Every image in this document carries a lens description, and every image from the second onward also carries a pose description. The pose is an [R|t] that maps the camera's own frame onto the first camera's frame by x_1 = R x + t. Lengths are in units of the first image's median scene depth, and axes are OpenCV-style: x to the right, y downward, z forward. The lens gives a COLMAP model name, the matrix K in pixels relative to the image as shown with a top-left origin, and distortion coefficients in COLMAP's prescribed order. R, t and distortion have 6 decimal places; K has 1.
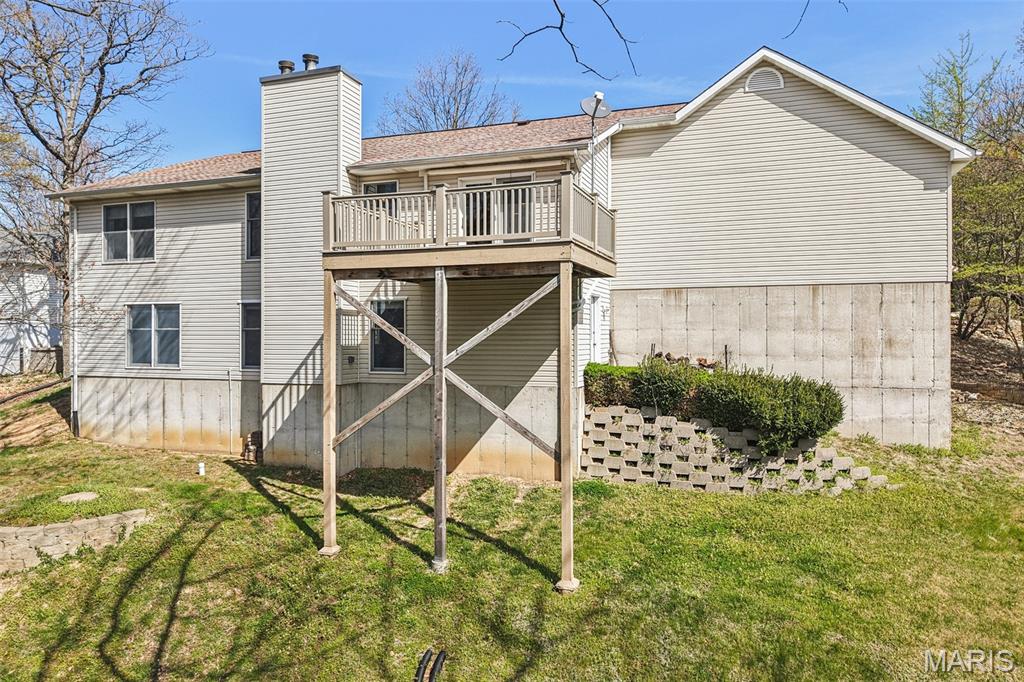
lens RADIAL K [[691.8, 0, 512.0], [0, 691.8, 341.0], [0, 0, 1]] dist [0.005175, -0.001720]
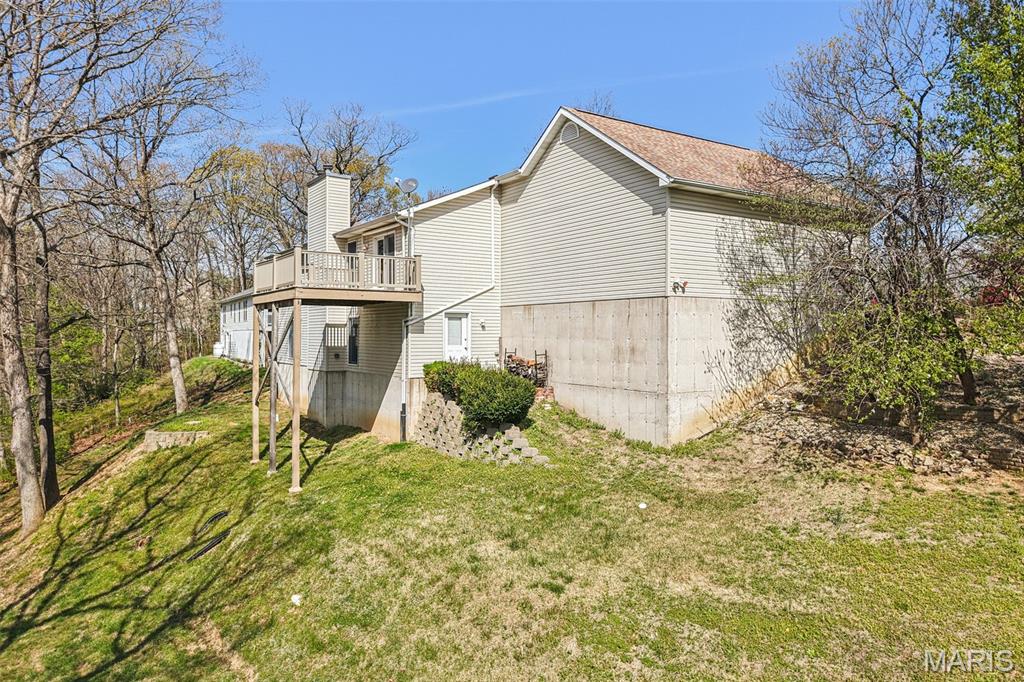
lens RADIAL K [[714.6, 0, 508.6], [0, 714.6, 336.1], [0, 0, 1]] dist [0.026844, -0.000910]
pose [[0.794279, 0.004695, -0.607534, 0.810554], [-0.008747, 0.999955, -0.003709, -0.011204], [0.607490, 0.008261, 0.794285, -0.044748]]
